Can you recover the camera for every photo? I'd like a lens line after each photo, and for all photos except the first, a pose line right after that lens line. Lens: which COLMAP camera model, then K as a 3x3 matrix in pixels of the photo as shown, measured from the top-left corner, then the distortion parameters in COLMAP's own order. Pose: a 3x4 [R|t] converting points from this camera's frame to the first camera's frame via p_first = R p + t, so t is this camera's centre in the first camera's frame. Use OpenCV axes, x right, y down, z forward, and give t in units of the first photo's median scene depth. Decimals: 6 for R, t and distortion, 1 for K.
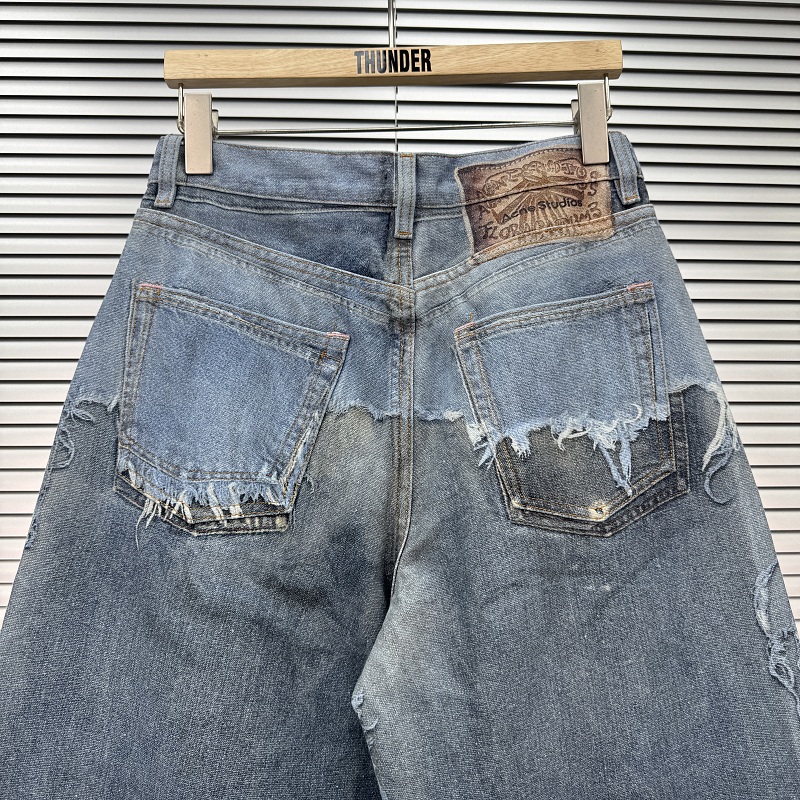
lens RADIAL K [[803.2, 0, 400.0], [0, 803.2, 400.0], [0, 0, 1]] dist [0.104459, -0.372286]
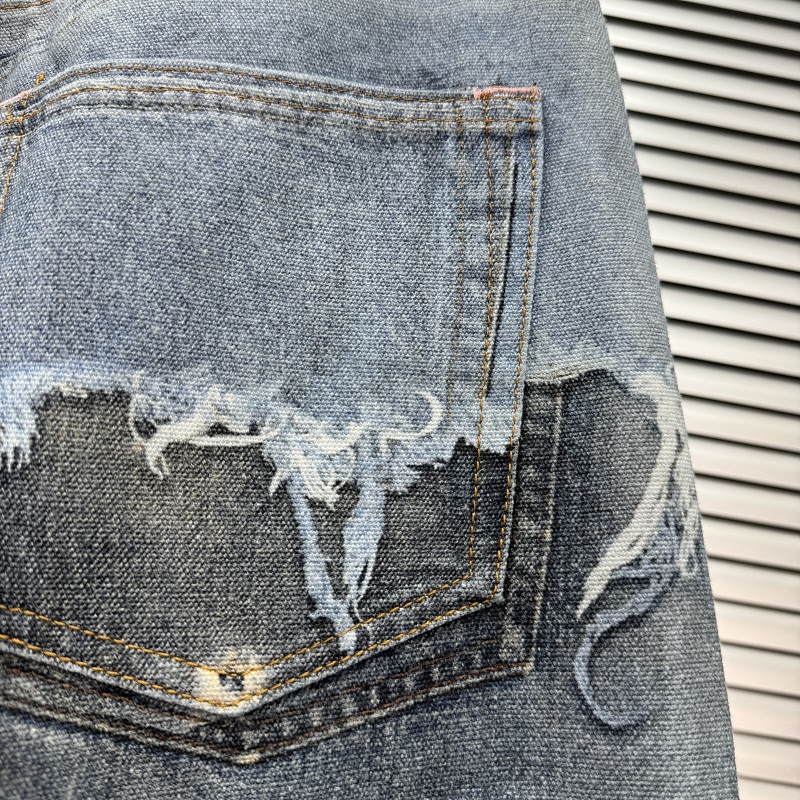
lens RADIAL K [[803.2, 0, 400.0], [0, 803.2, 400.0], [0, 0, 1]] dist [0.104459, -0.372286]
pose [[0.982128, 0.185616, -0.031175, 0.292250], [-0.187386, 0.979829, -0.069441, 0.035417], [0.017657, 0.074041, 0.997099, 0.647866]]
